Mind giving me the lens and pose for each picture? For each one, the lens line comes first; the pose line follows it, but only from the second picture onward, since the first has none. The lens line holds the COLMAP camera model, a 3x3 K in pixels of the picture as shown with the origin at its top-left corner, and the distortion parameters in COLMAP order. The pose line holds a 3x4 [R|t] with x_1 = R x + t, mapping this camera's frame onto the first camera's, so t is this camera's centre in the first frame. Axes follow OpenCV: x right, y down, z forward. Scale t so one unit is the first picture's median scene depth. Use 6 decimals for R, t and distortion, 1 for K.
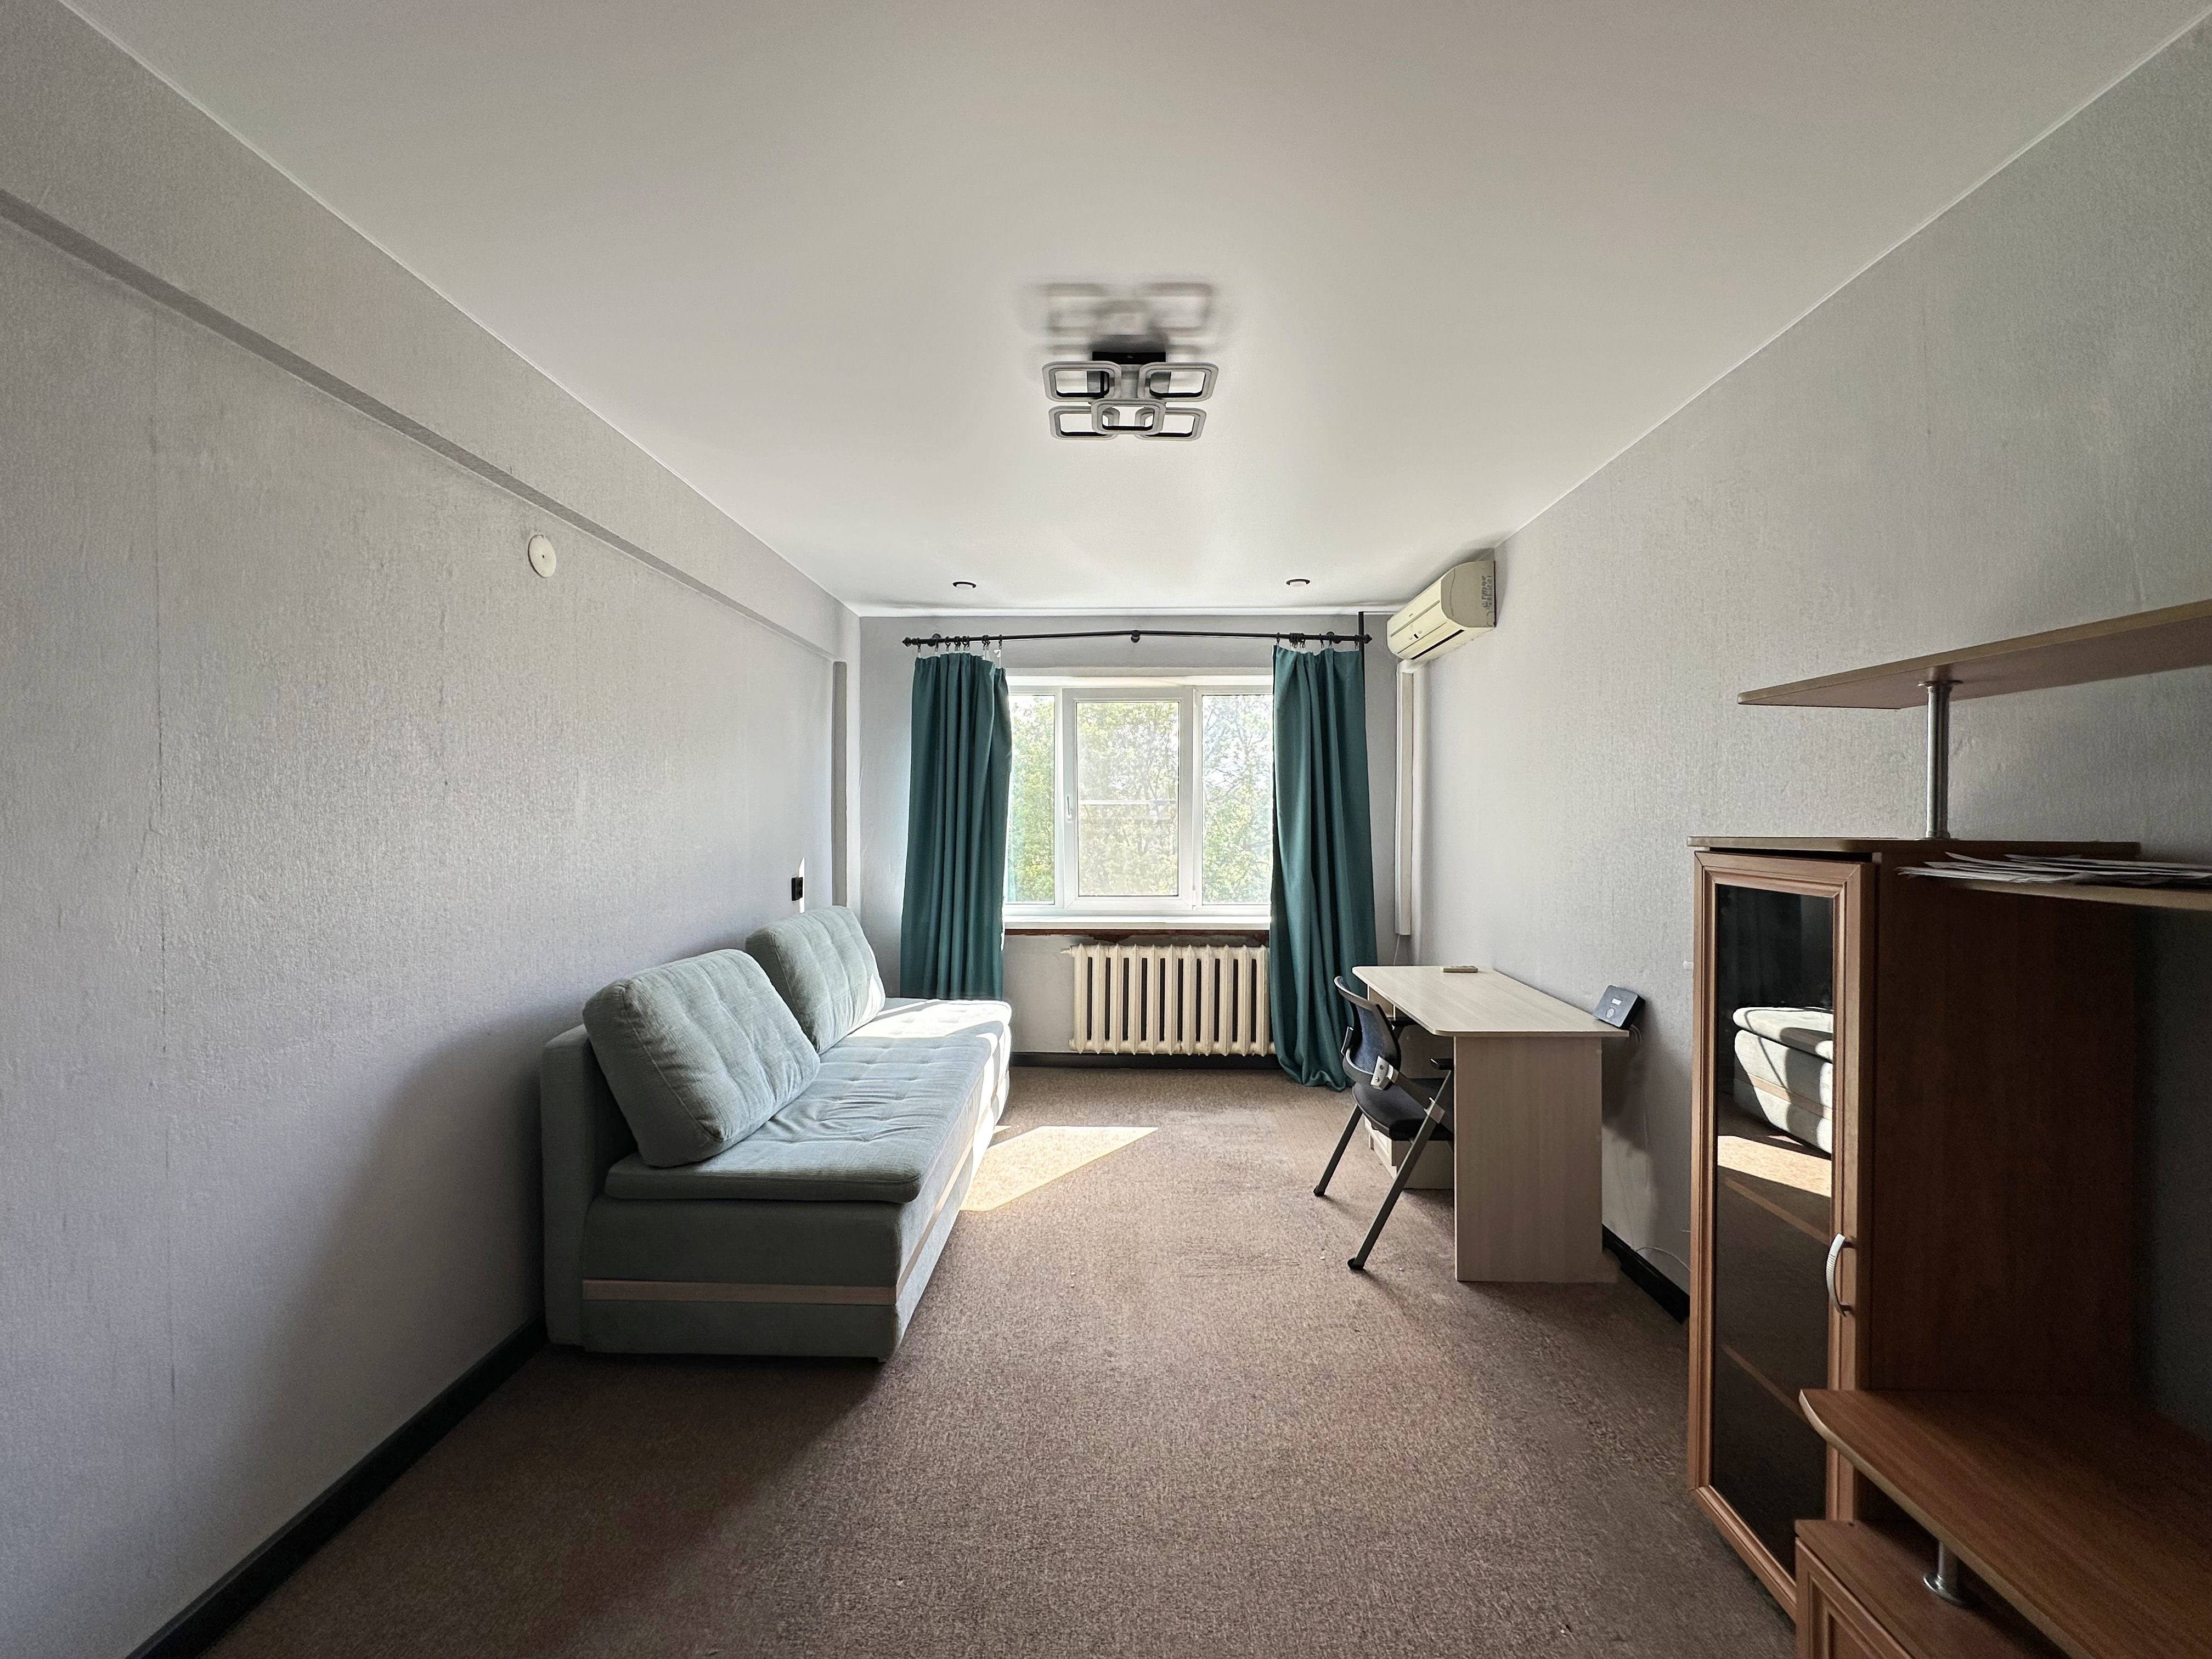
lens RADIAL K [[880.9, 0, 1105.7], [0, 880.9, 828.1], [0, 0, 1]] dist [-0.002988, 0.000834]
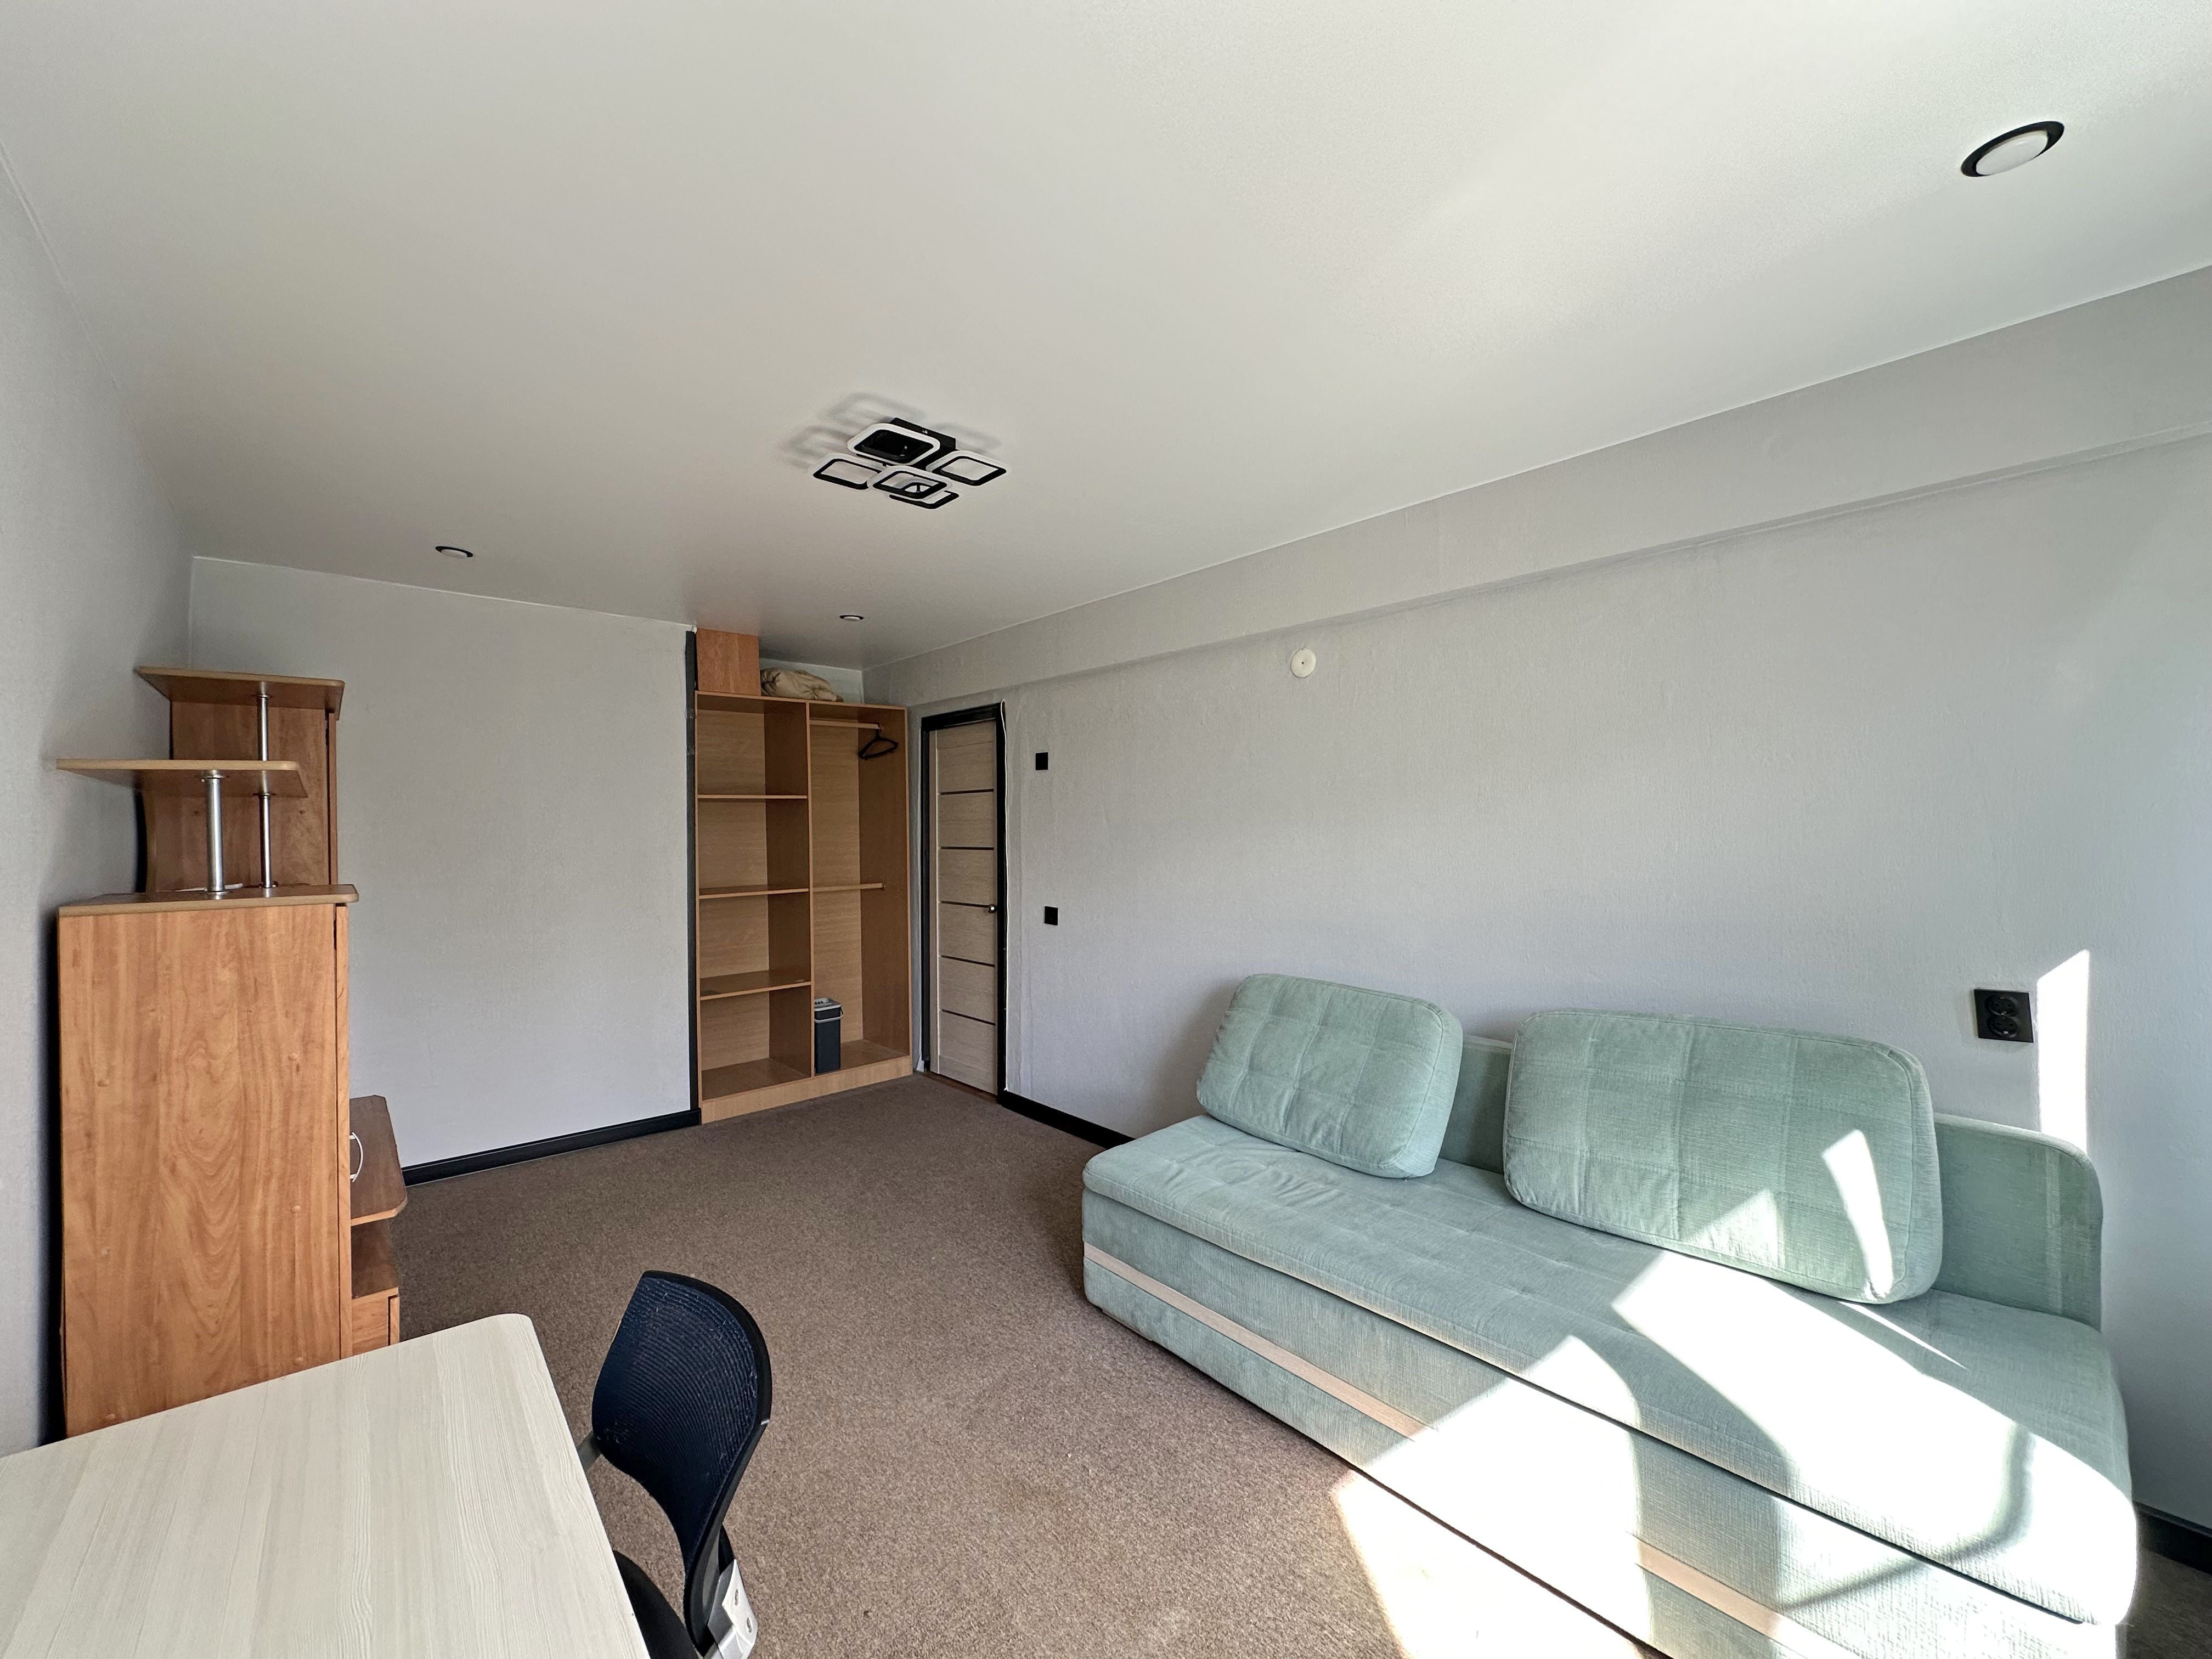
lens RADIAL K [[880.9, 0, 1107.3], [0, 880.9, 828.8], [0, 0, 1]] dist [-0.002988, 0.000834]
pose [[-0.729356, 0.005172, -0.684114, 0.447049], [0.000779, 0.999977, 0.006729, -0.046931], [0.684134, 0.004375, -0.729344, 1.498331]]
